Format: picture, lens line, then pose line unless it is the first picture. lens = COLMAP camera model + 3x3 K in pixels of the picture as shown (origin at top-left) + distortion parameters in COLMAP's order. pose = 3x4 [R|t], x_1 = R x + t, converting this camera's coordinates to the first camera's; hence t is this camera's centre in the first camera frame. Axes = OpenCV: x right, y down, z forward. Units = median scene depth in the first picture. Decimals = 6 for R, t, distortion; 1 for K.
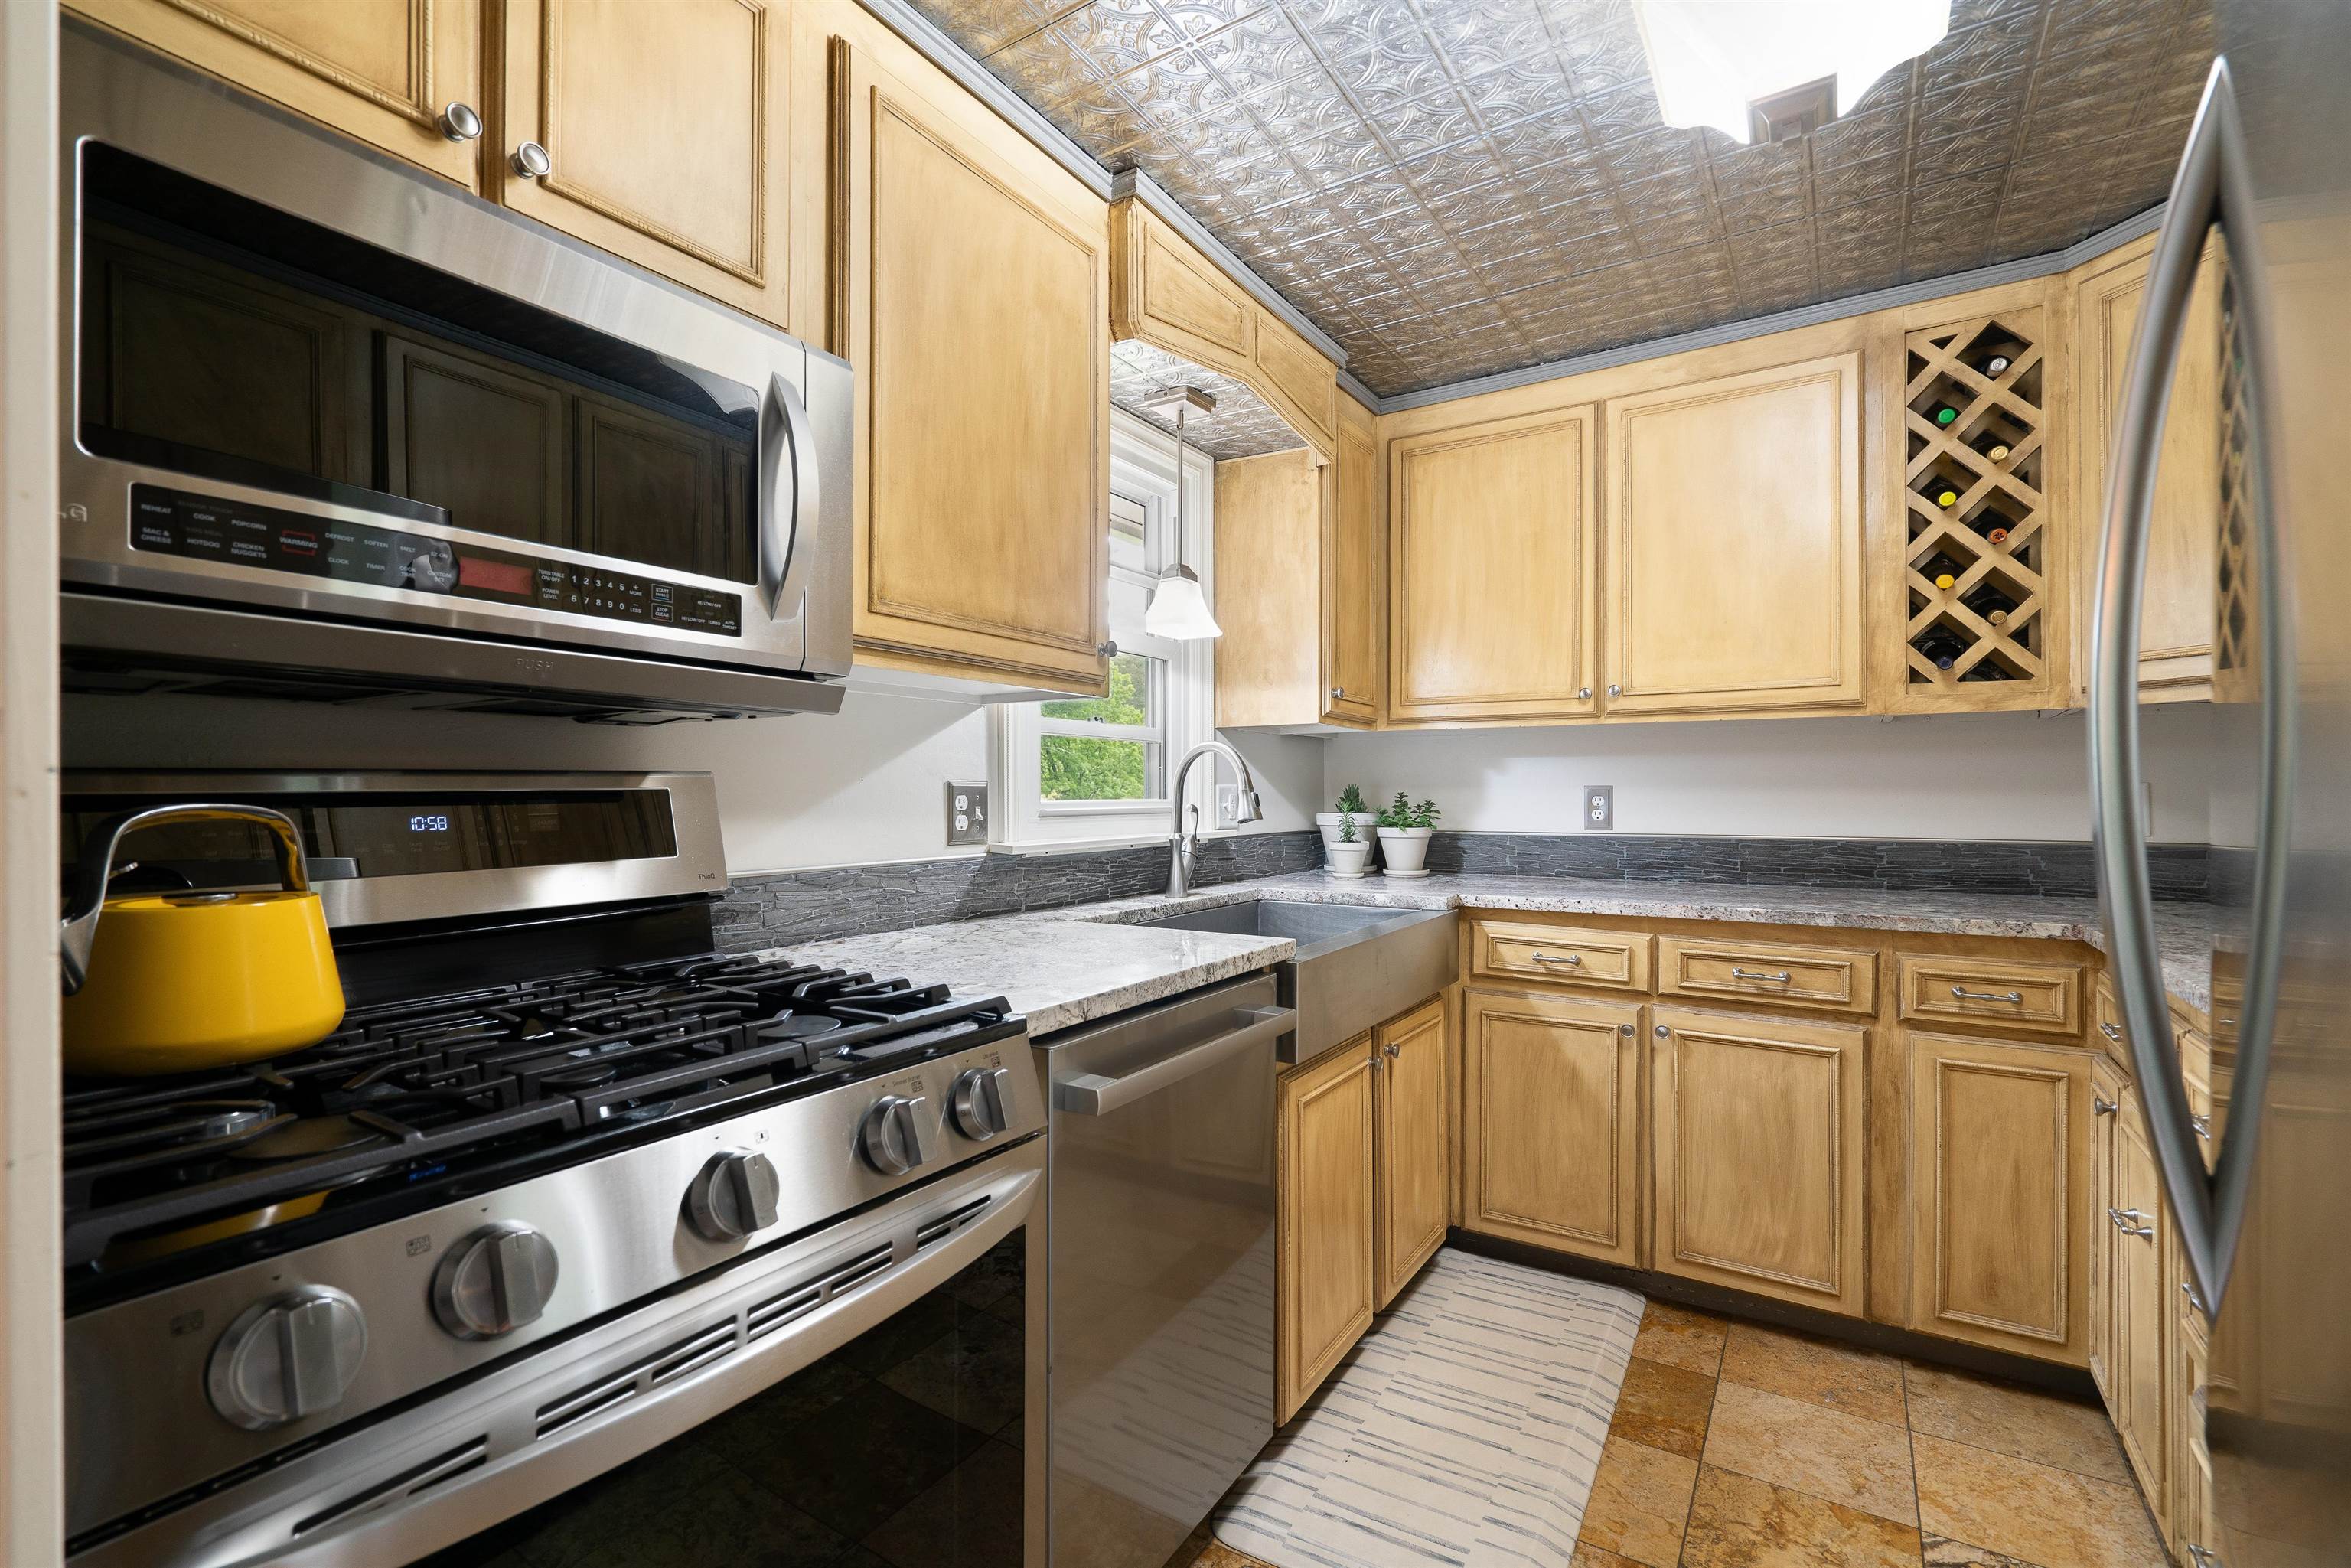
lens RADIAL K [[1050.9, 0, 1167.1], [0, 1050.9, 791.8], [0, 0, 1]] dist [-0.003505, 0.001815]
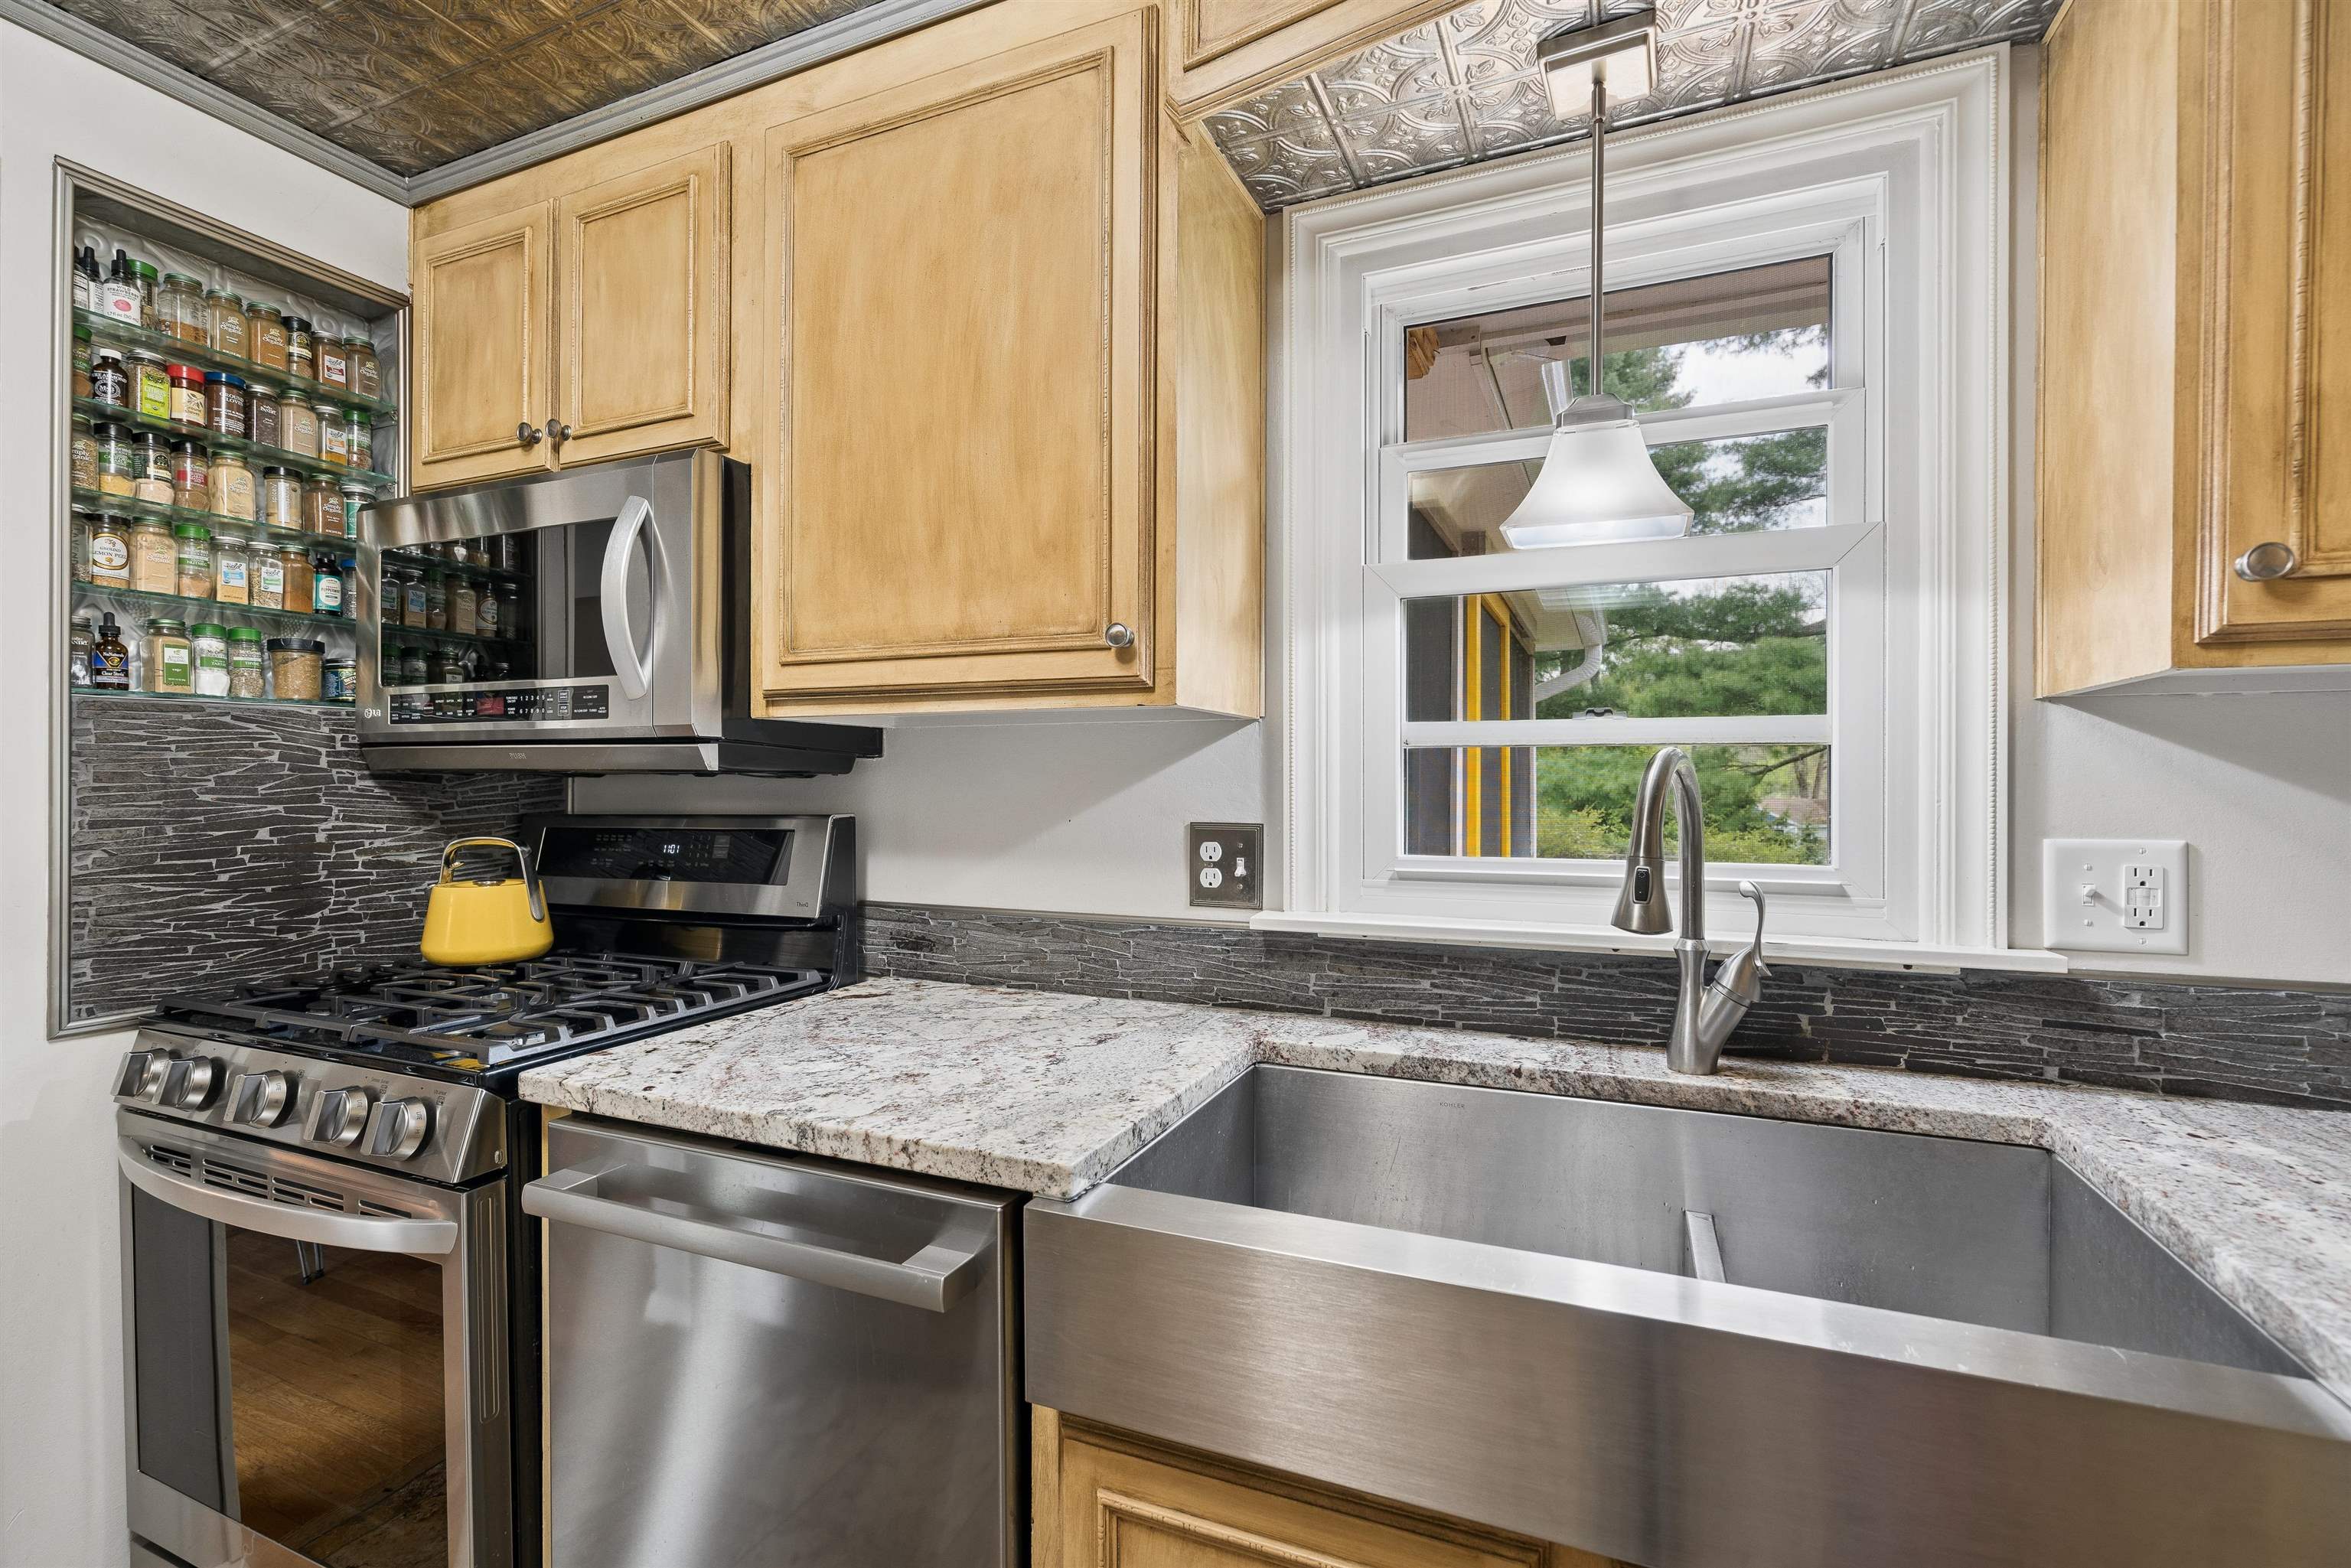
lens RADIAL K [[1050.9, 0, 1170.0], [0, 1050.9, 790.1], [0, 0, 1]] dist [-0.003505, 0.001815]
pose [[0.153183, 0.005834, -0.988181, 0.483887], [-0.000094, 0.999983, 0.005889, -0.033738], [0.988198, -0.000810, 0.153181, 0.745027]]
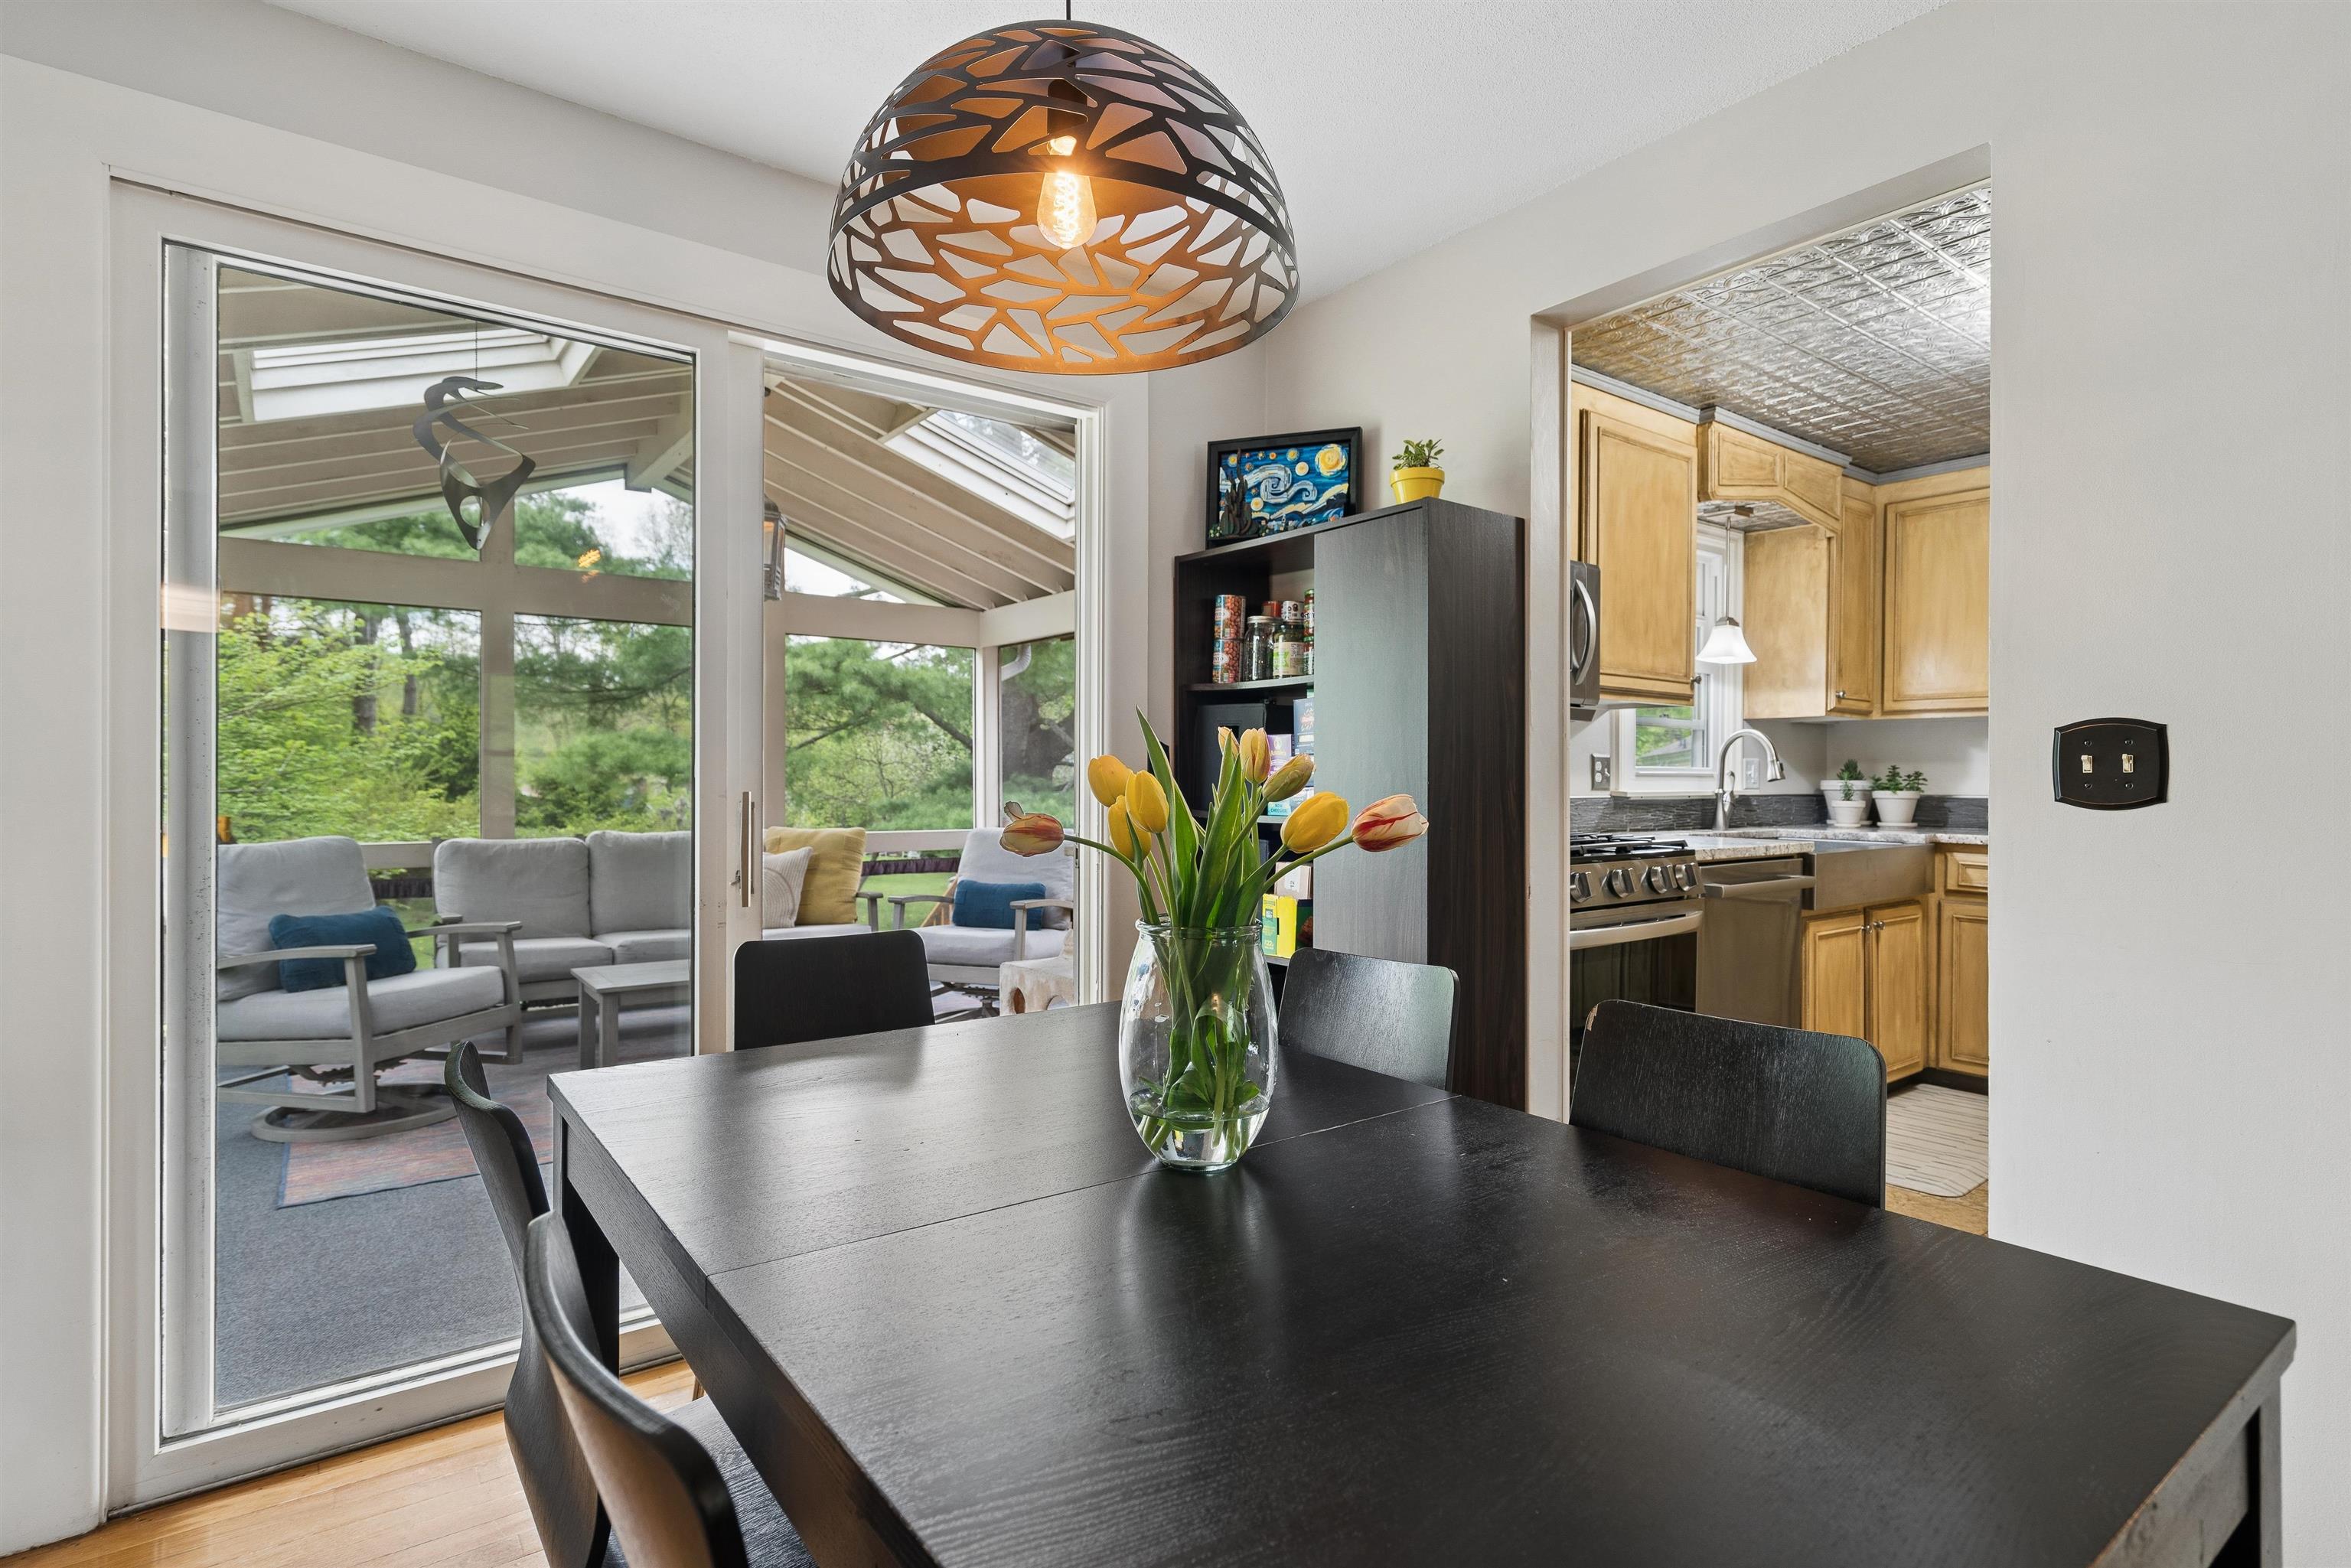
lens RADIAL K [[1136.0, 0, 1215.0], [0, 1136.0, 781.9], [0, 0, 1]] dist [0.021184, 0.000583]
pose [[0.944244, 0.007034, -0.329170, -0.151629], [-0.005496, 0.999969, 0.005603, 0.025266], [0.329200, -0.003481, 0.944254, -0.886600]]
